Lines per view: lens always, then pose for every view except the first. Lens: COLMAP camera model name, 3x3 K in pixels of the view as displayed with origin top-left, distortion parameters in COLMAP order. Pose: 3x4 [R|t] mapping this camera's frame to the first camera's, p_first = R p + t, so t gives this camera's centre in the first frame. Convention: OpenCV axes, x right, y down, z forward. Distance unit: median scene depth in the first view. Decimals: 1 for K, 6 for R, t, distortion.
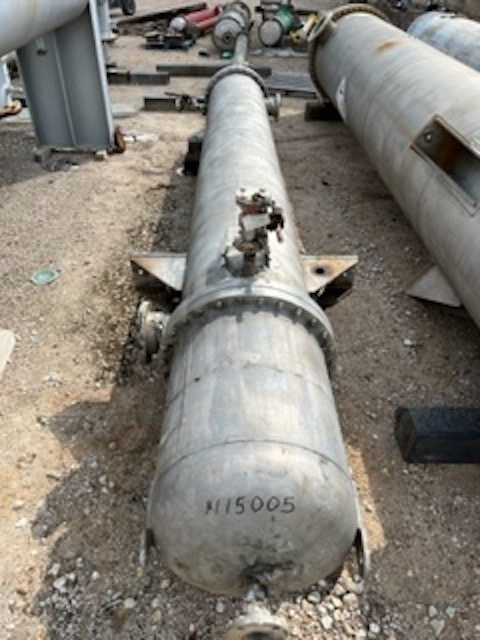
lens RADIAL K [[492.2, 0, 238.1], [0, 492.2, 320.6], [0, 0, 1]] dist [0.040003, -0.058665]
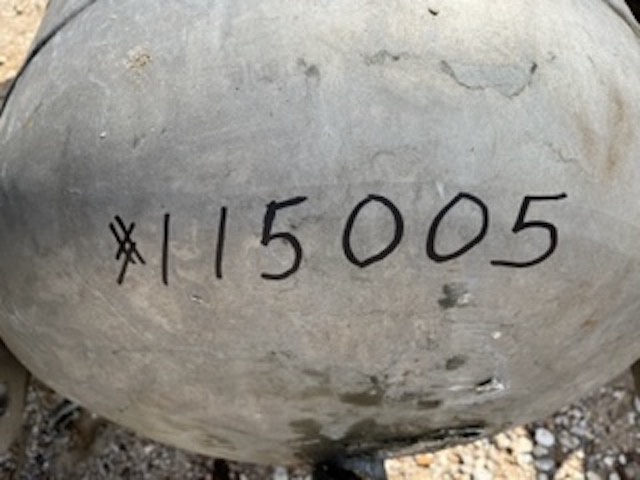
lens RADIAL K [[492.2, 0, 318.5], [0, 492.2, 240.2], [0, 0, 1]] dist [0.040003, -0.058665]
pose [[0.999505, -0.019931, 0.024330, 0.008702], [0.009856, 0.933102, 0.359477, 0.204666], [-0.029867, -0.359059, 0.932837, 0.550627]]
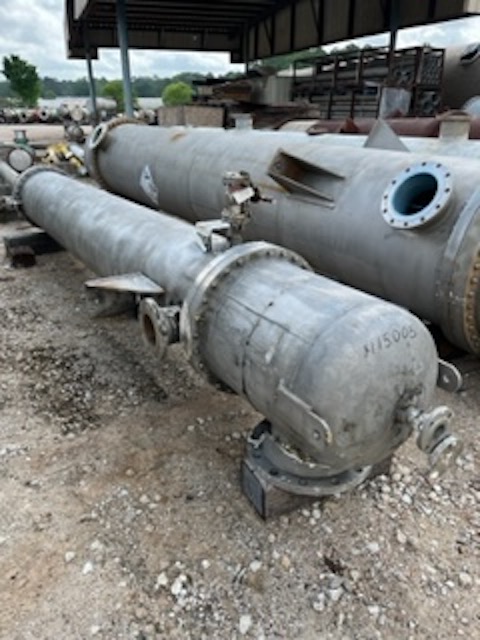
lens RADIAL K [[492.2, 0, 243.0], [0, 492.2, 320.6], [0, 0, 1]] dist [0.040003, -0.058665]
pose [[0.847425, -0.223905, 0.481392, -0.601944], [0.333885, 0.929728, -0.155324, 0.267521], [-0.412786, 0.292355, 0.862633, 0.033787]]
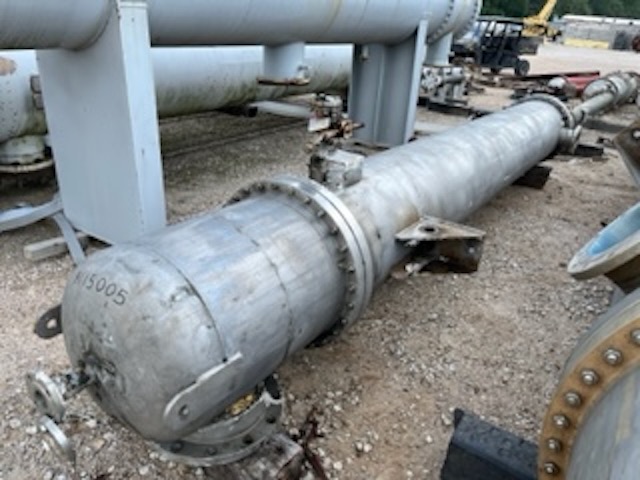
lens RADIAL K [[492.2, 0, 317.0], [0, 492.2, 243.3], [0, 0, 1]] dist [0.040003, -0.058665]
pose [[0.810835, 0.275447, -0.516407, 0.627069], [-0.392511, 0.910414, -0.130693, 0.164514], [0.434145, 0.308666, 0.846311, 0.181916]]
